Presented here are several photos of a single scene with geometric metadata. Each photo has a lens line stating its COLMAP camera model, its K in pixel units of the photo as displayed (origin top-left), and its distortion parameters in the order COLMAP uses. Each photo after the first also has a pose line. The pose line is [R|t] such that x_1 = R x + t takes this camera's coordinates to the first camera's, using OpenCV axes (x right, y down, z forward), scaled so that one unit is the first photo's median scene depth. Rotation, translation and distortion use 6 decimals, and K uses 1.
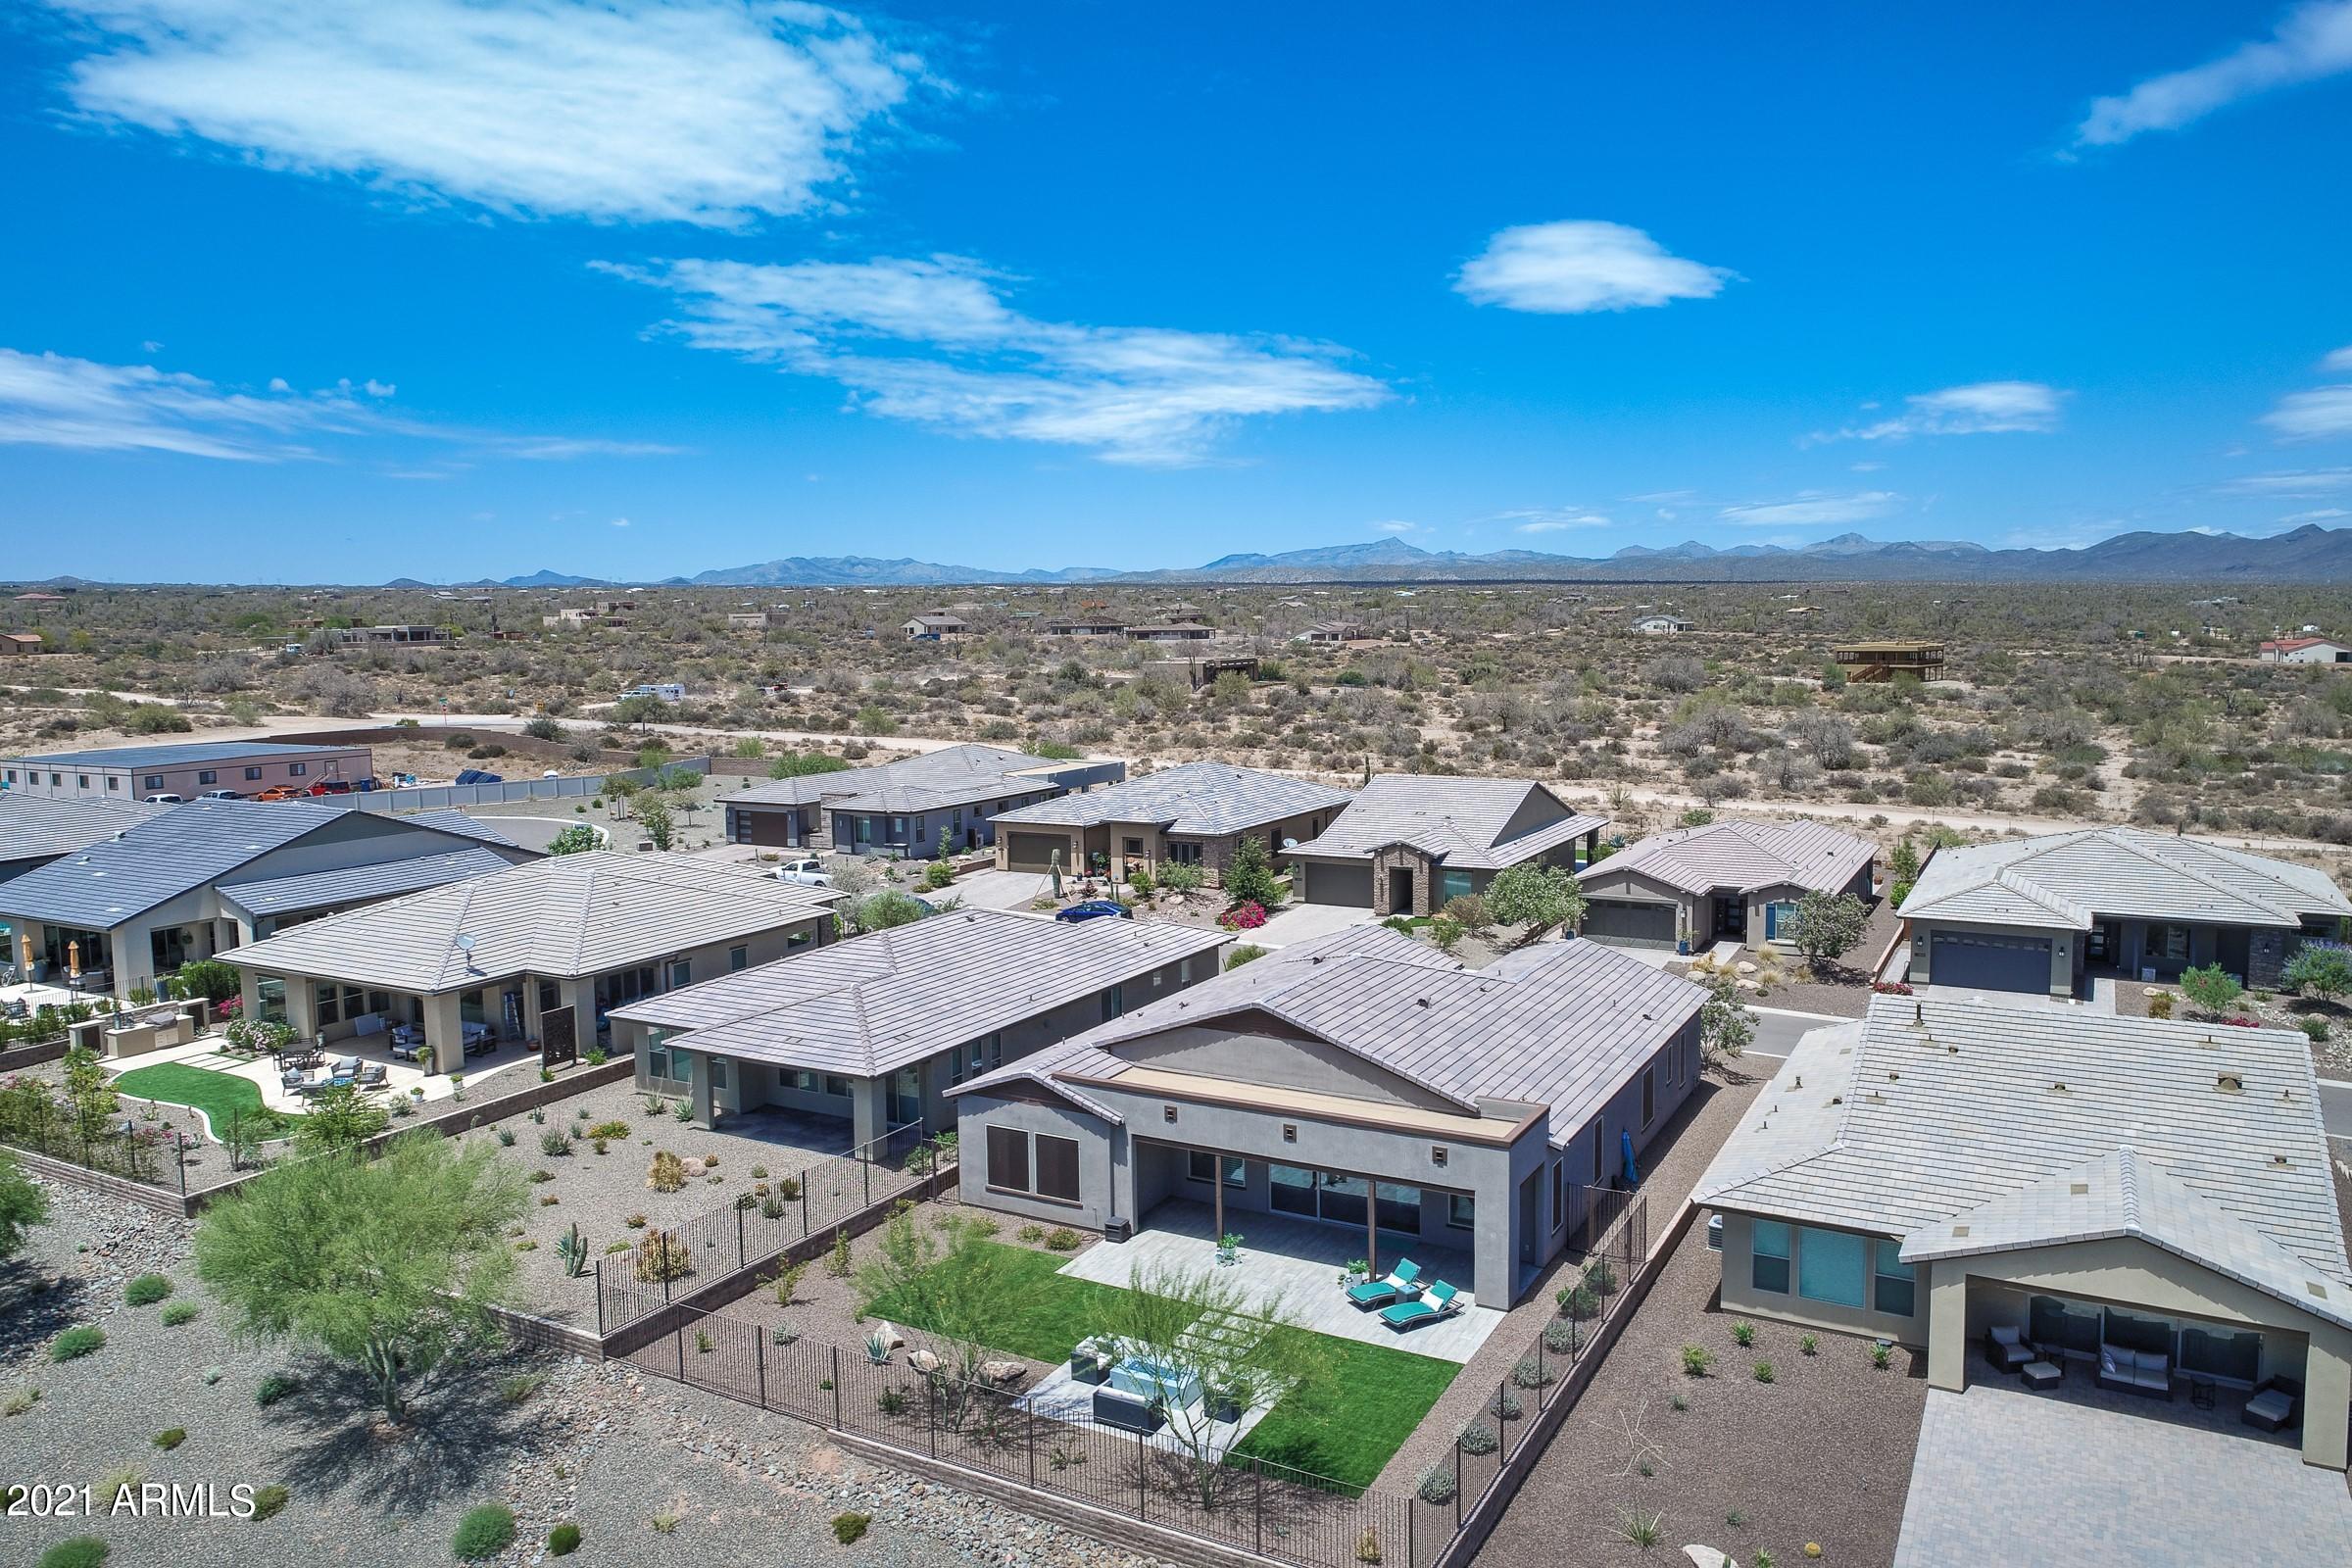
lens RADIAL K [[1589.5, 0, 1170.5], [0, 1589.5, 784.5], [0, 0, 1]] dist [0.009356, 0.002863]
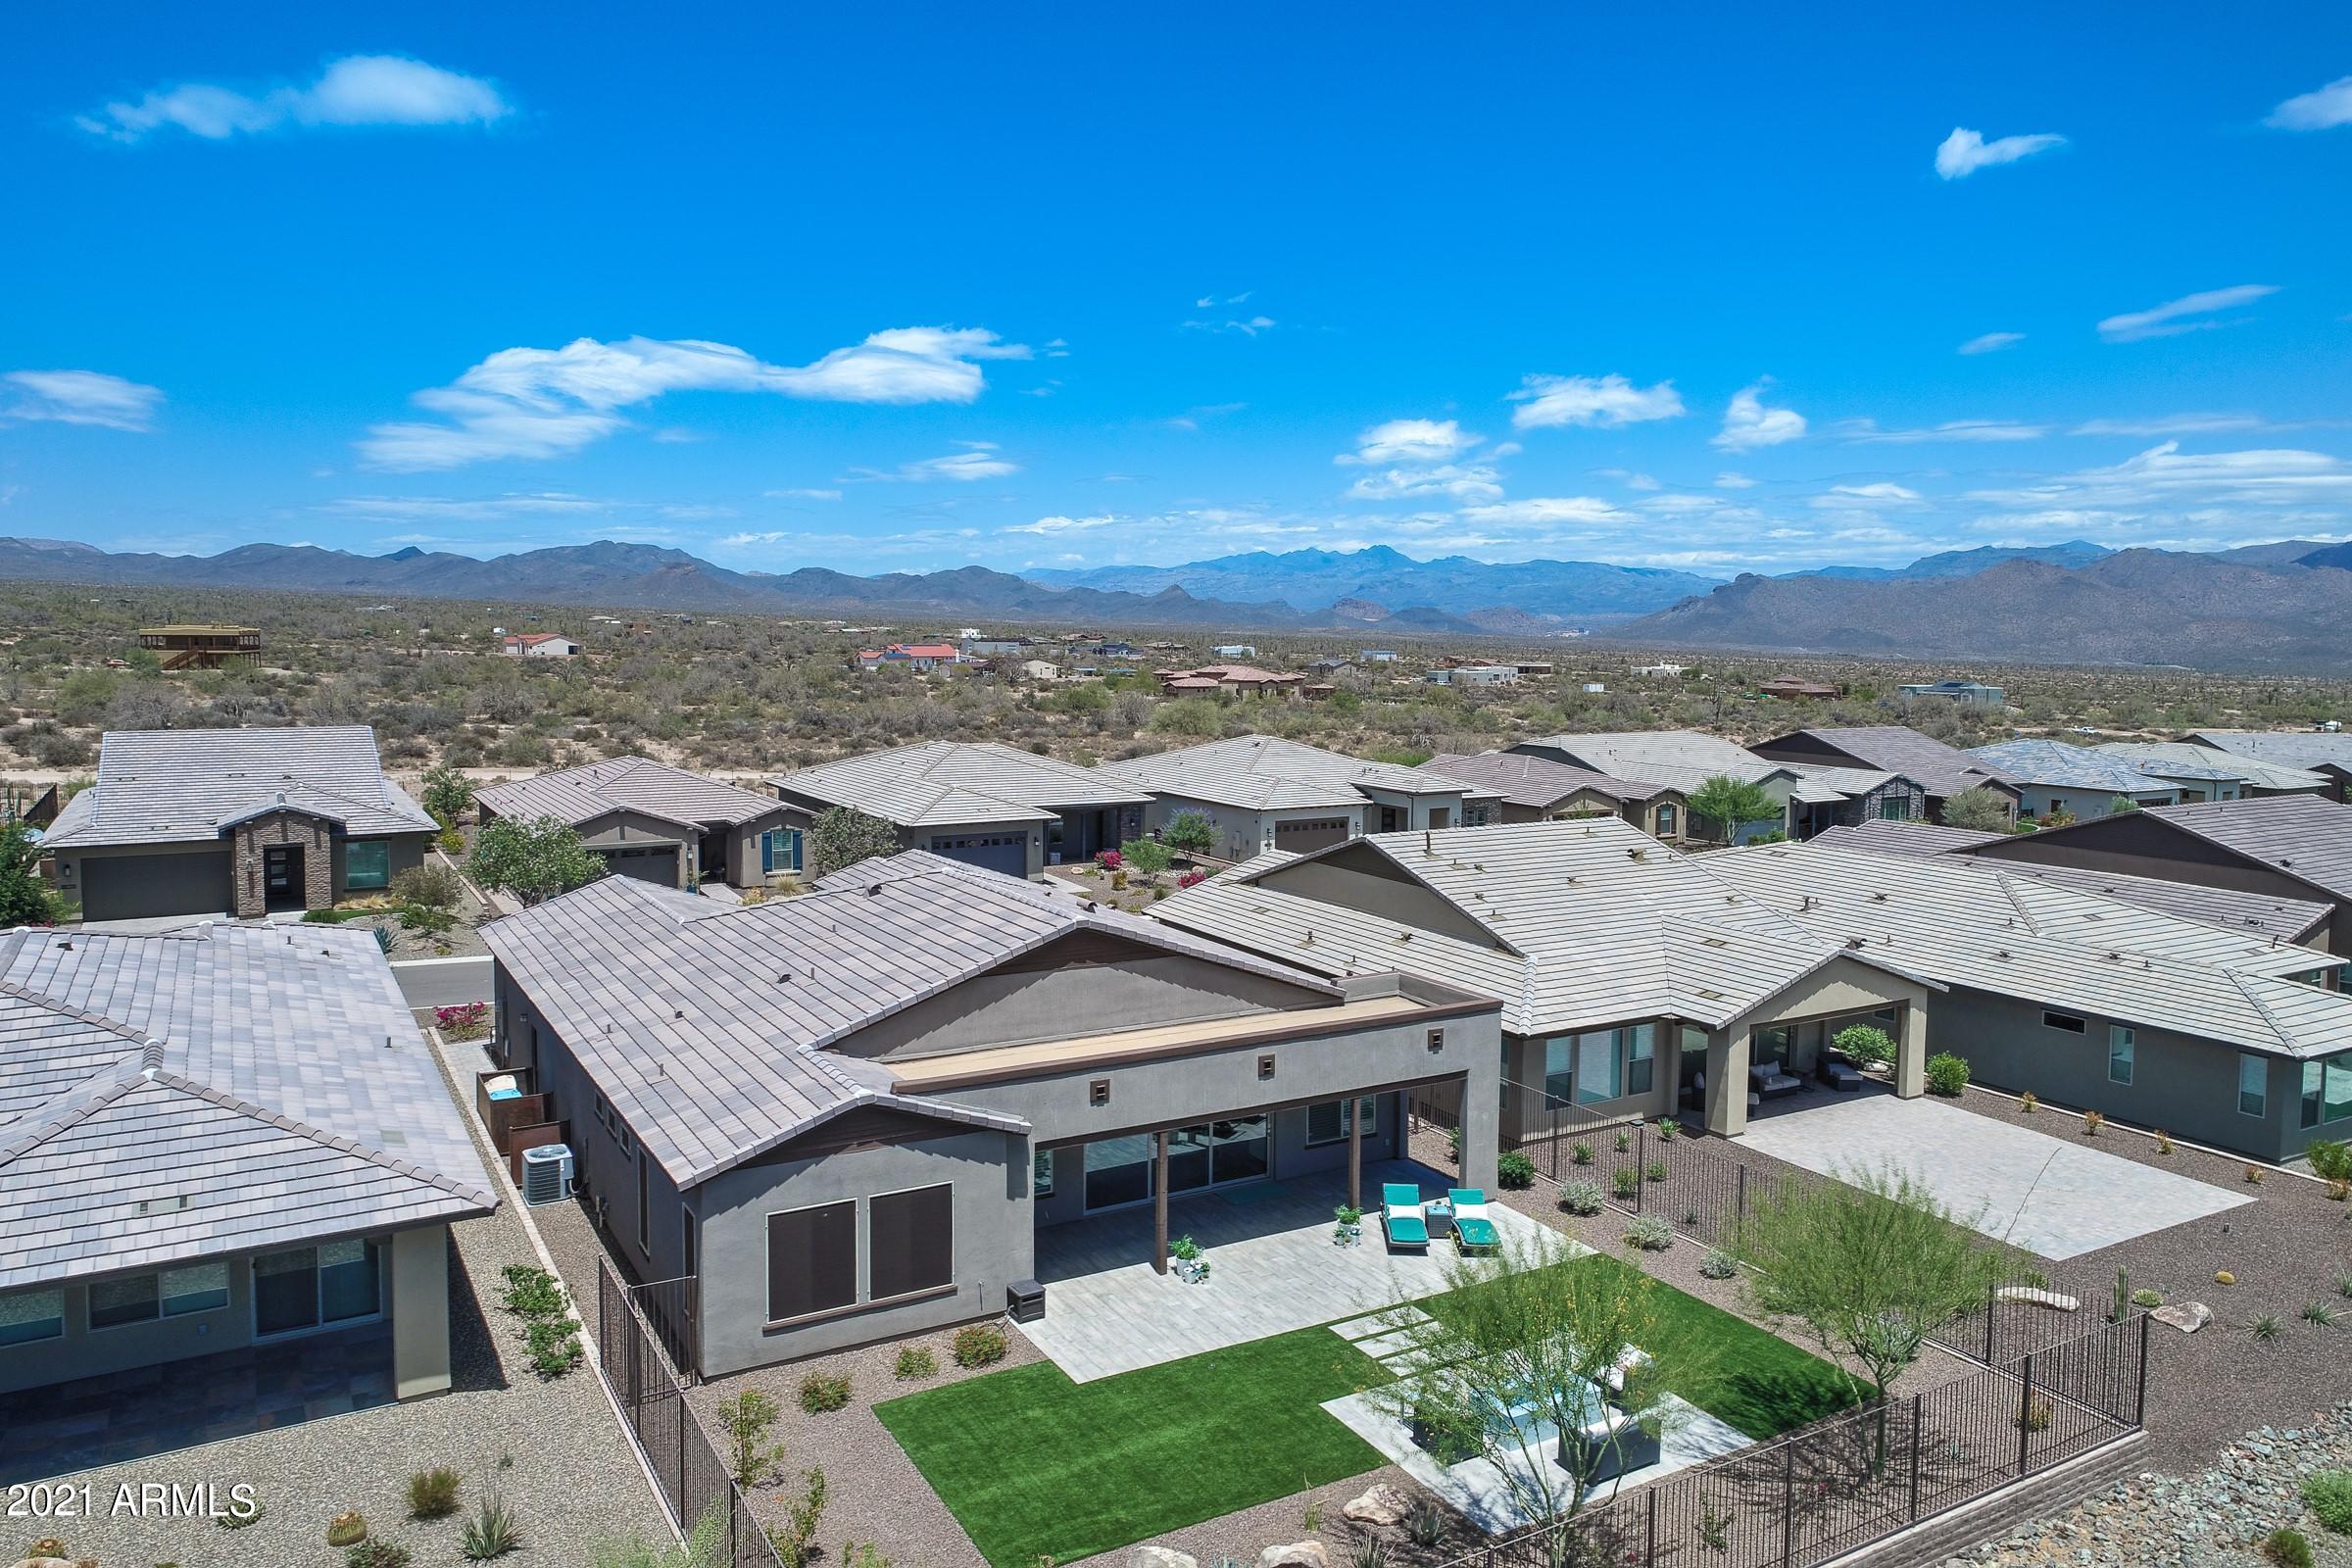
lens RADIAL K [[1611.8, 0, 1117.4], [0, 1611.8, 756.6], [0, 0, 1]] dist [0.009737, 0.000306]
pose [[0.512894, -0.047761, 0.857122, -0.526675], [0.068748, 0.997529, 0.014447, 0.054215], [-0.855695, 0.051515, 0.514910, 0.595214]]
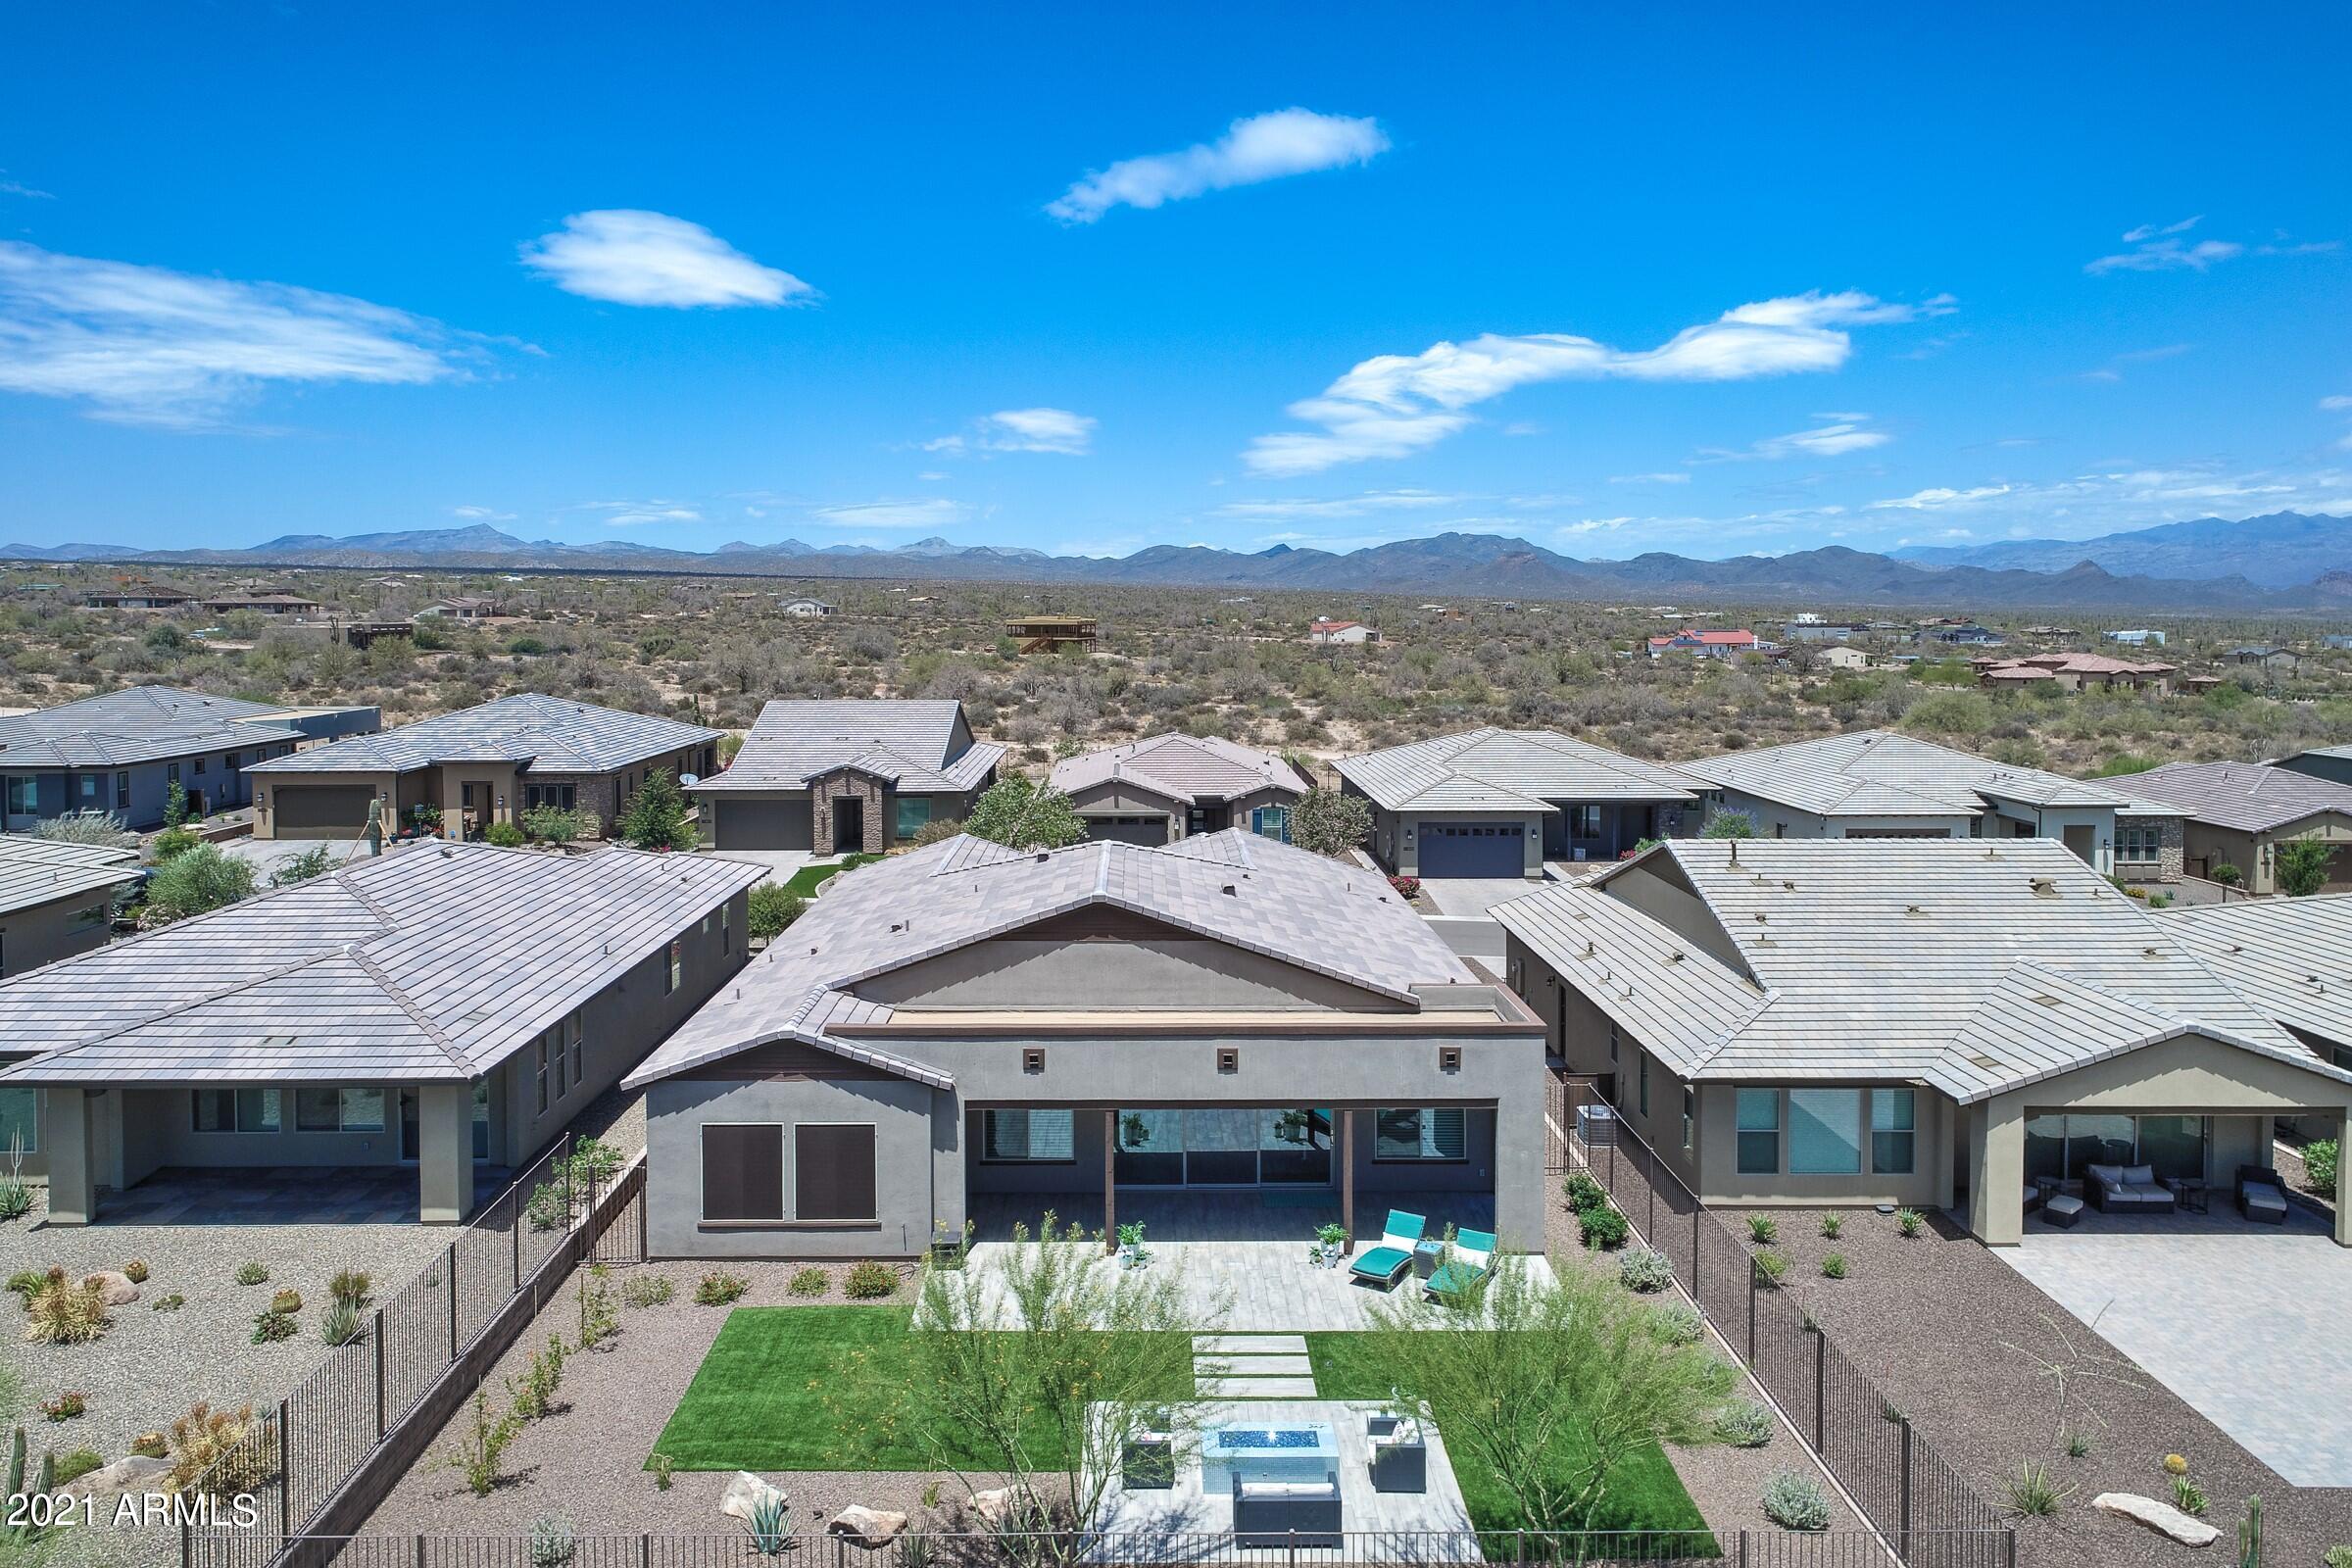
lens RADIAL K [[1593.3, 0, 1115.8], [0, 1593.3, 645.2], [0, 0, 1]] dist [0.007517, 0.002014]
pose [[0.870141, 0.005149, 0.492776, -0.286855], [0.035896, 0.996627, -0.073799, 0.075186], [-0.491494, 0.081904, 0.867021, 0.346603]]
